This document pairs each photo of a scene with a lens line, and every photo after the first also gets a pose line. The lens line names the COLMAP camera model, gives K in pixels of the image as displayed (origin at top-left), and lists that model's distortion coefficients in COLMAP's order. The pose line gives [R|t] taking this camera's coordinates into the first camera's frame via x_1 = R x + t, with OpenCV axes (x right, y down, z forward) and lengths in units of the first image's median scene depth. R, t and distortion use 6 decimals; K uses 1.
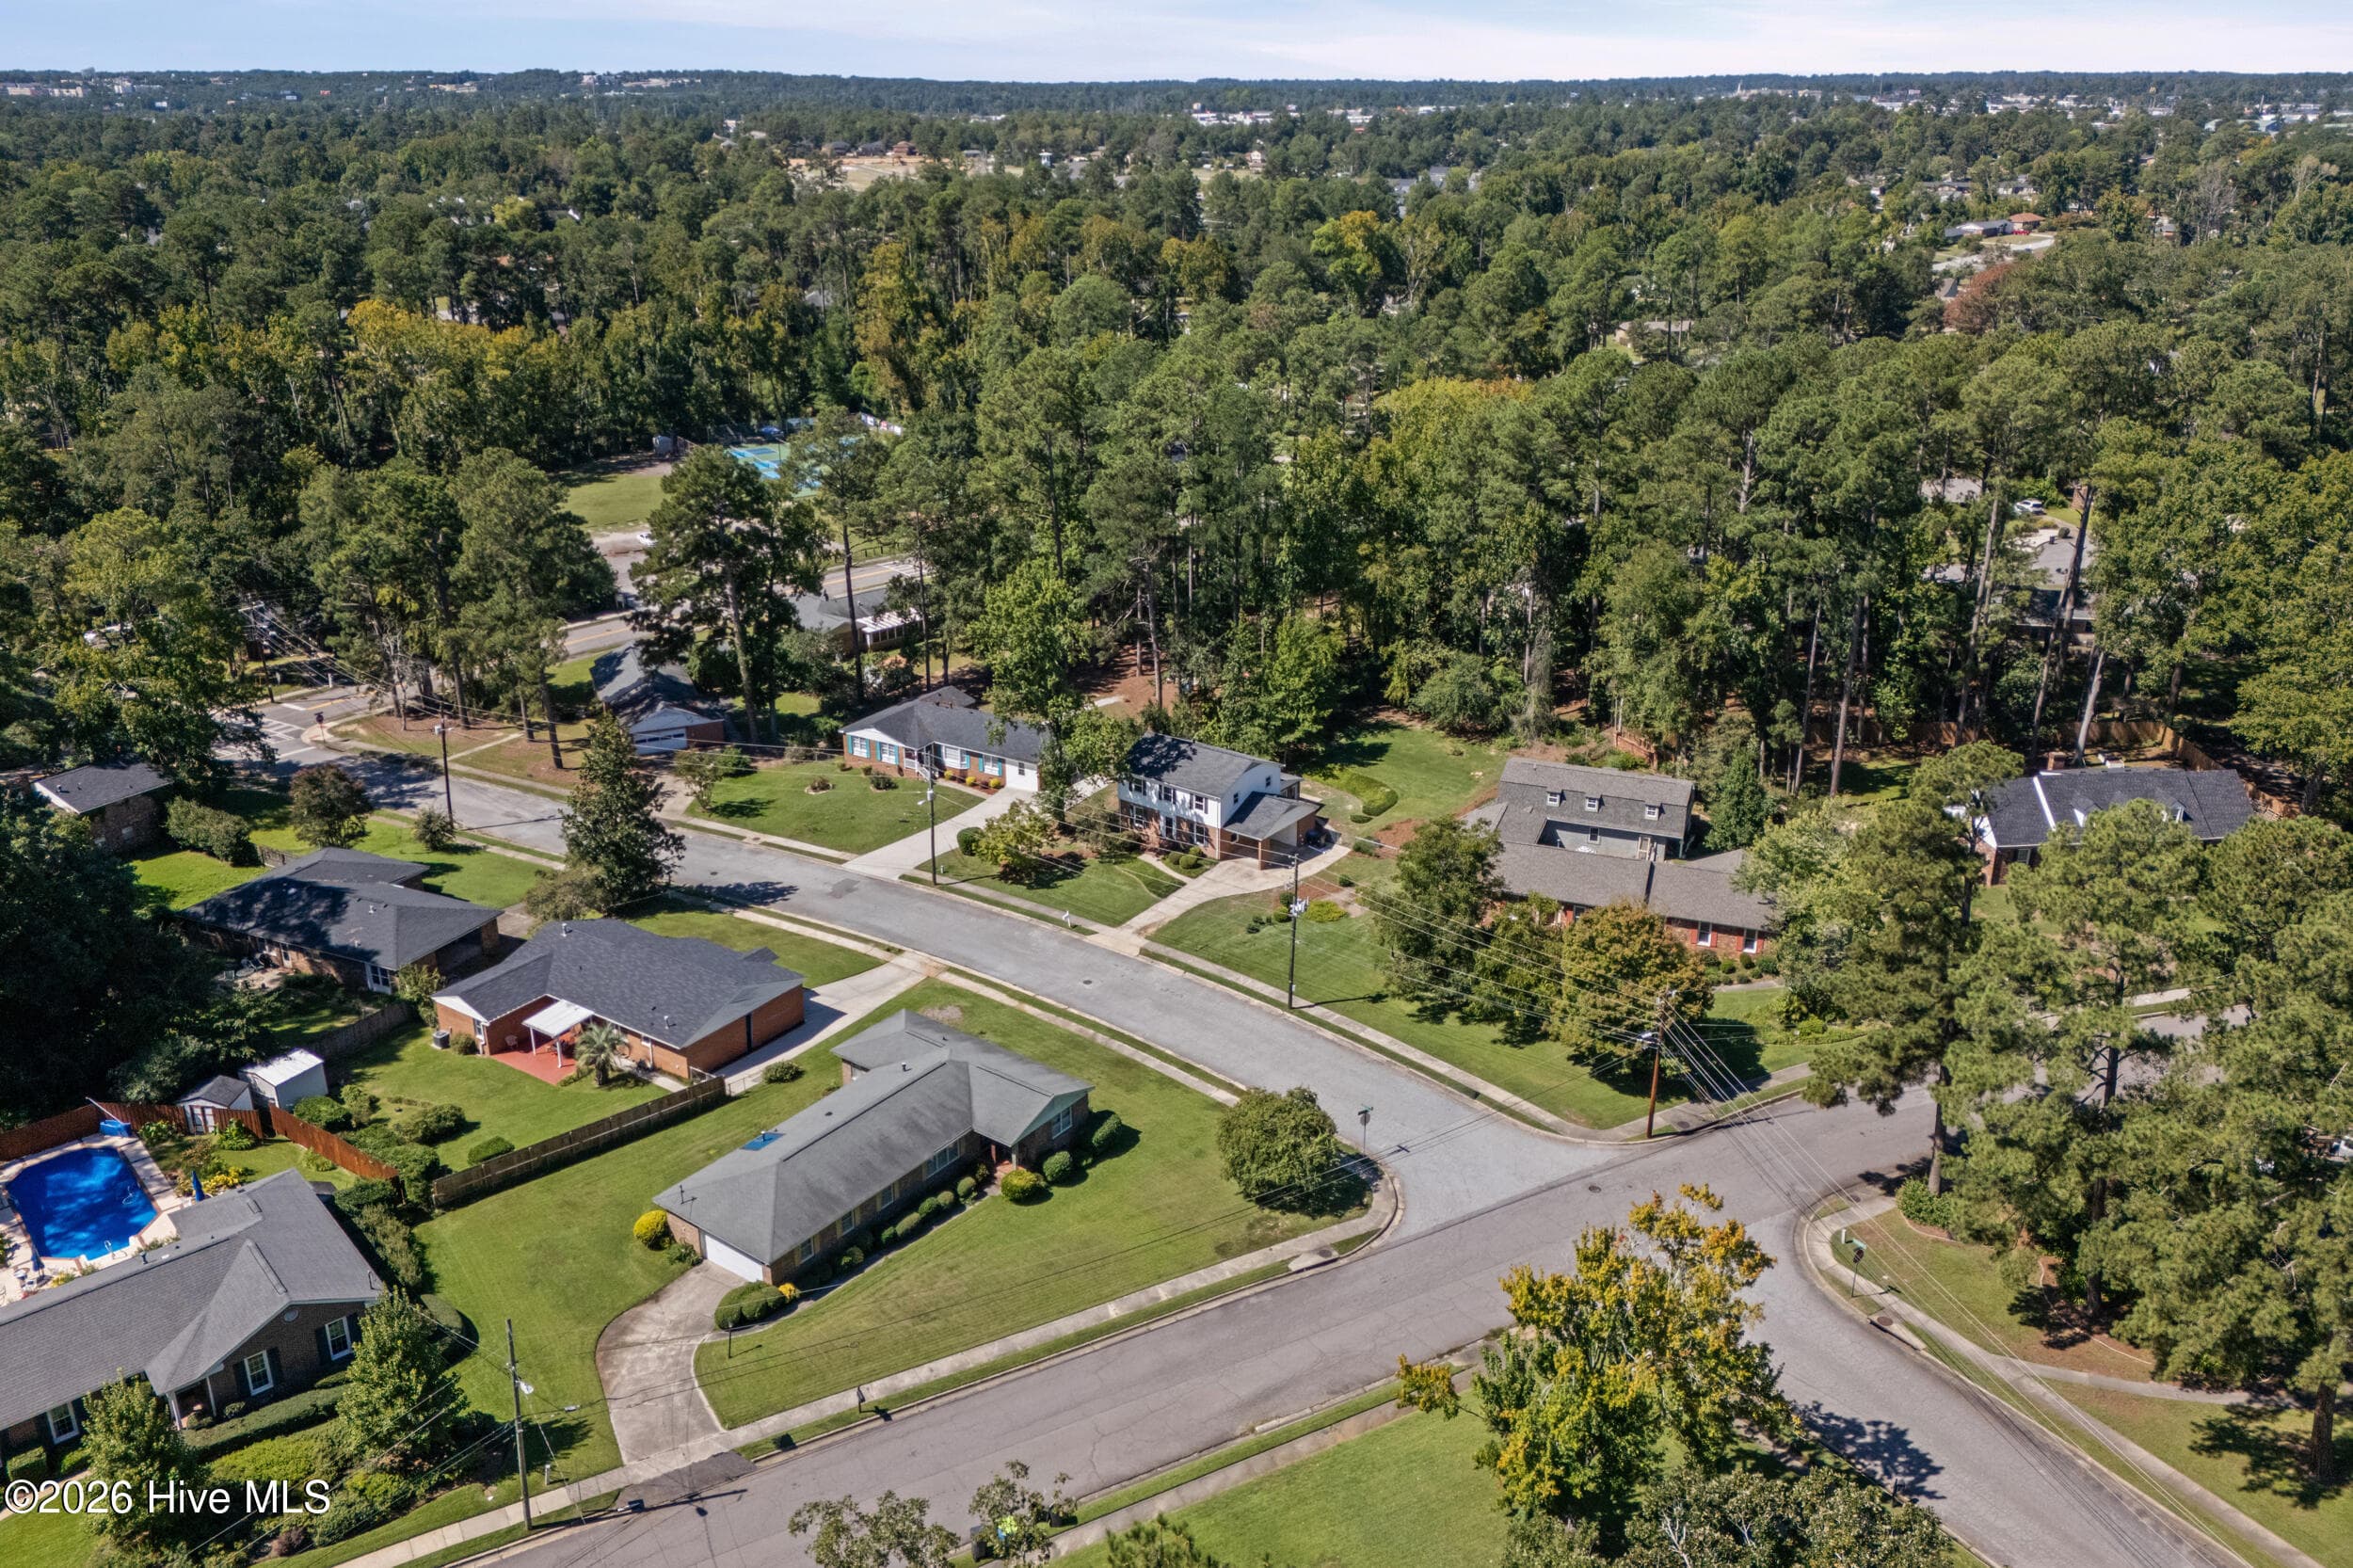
lens RADIAL K [[2077.7, 0, 1176.5], [0, 2077.7, 784.0], [0, 0, 1]] dist [0.065745, -0.013476]
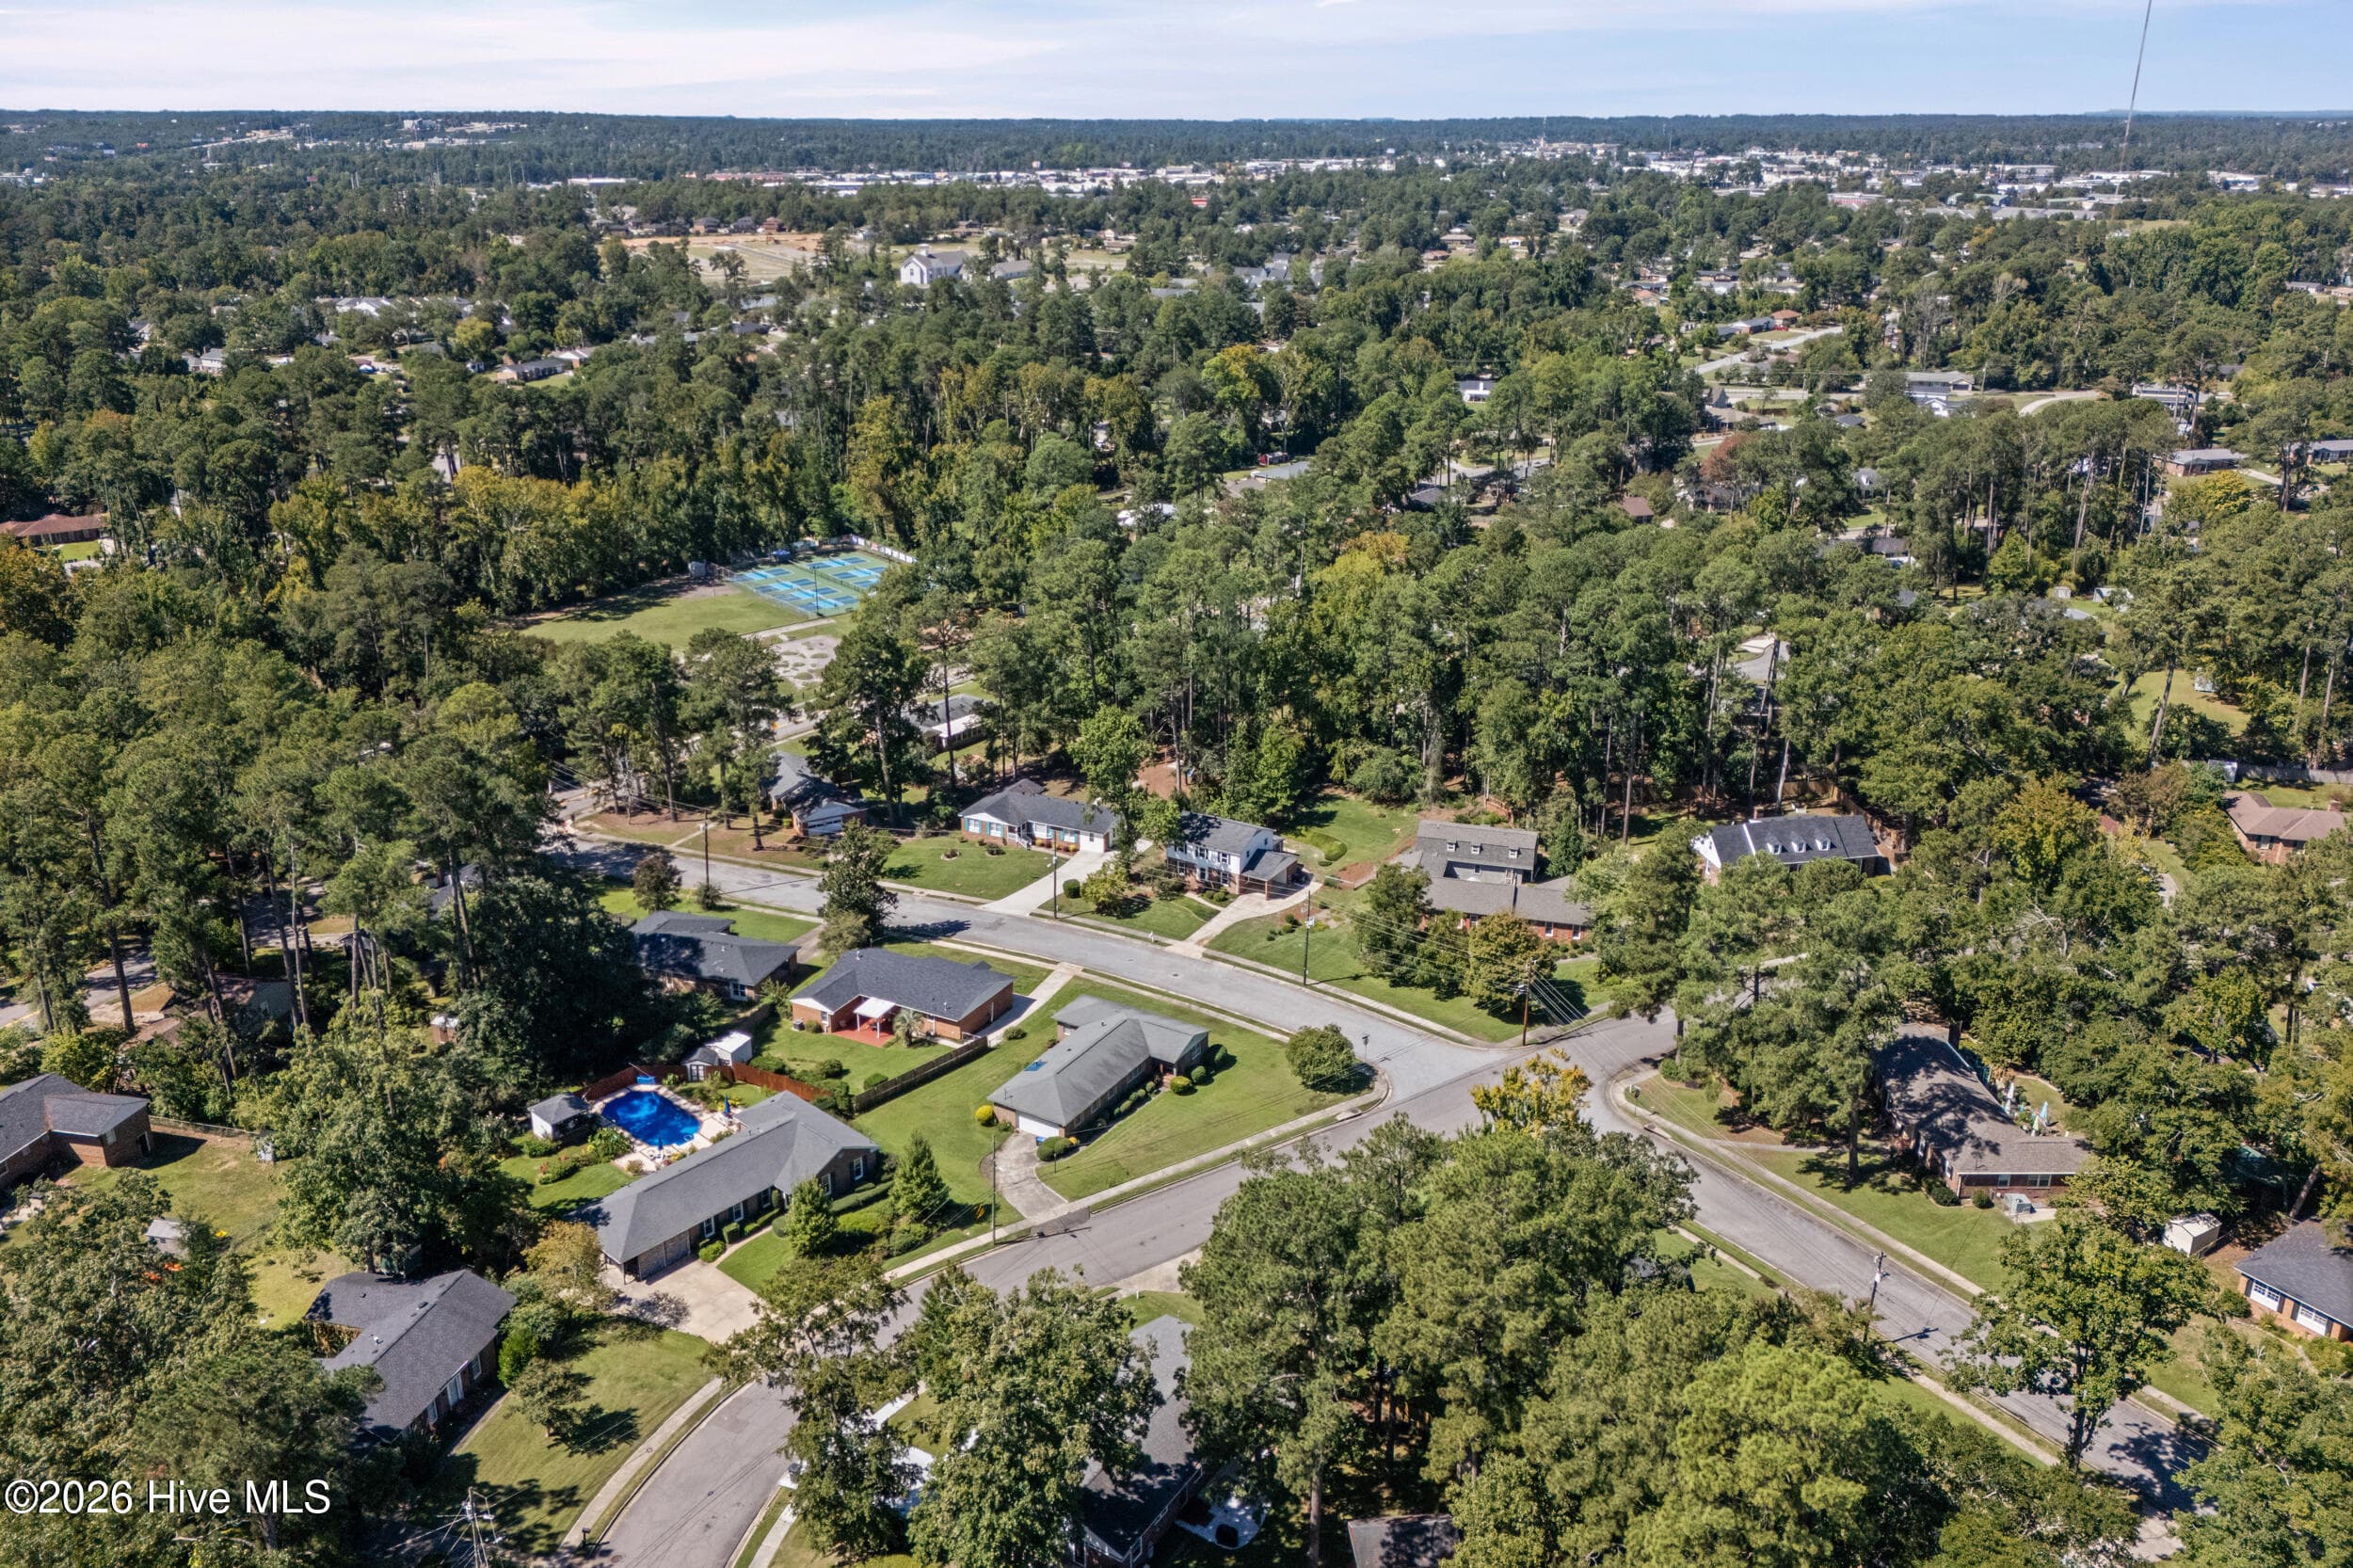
lens RADIAL K [[2196.3, 0, 1269.1], [0, 2196.3, 744.4], [0, 0, 1]] dist [0.130605, 0.002158]
pose [[0.991171, -0.030332, 0.129072, -0.163435], [0.033713, 0.999141, -0.024090, -0.034435], [-0.128231, 0.028229, 0.991343, -0.613526]]
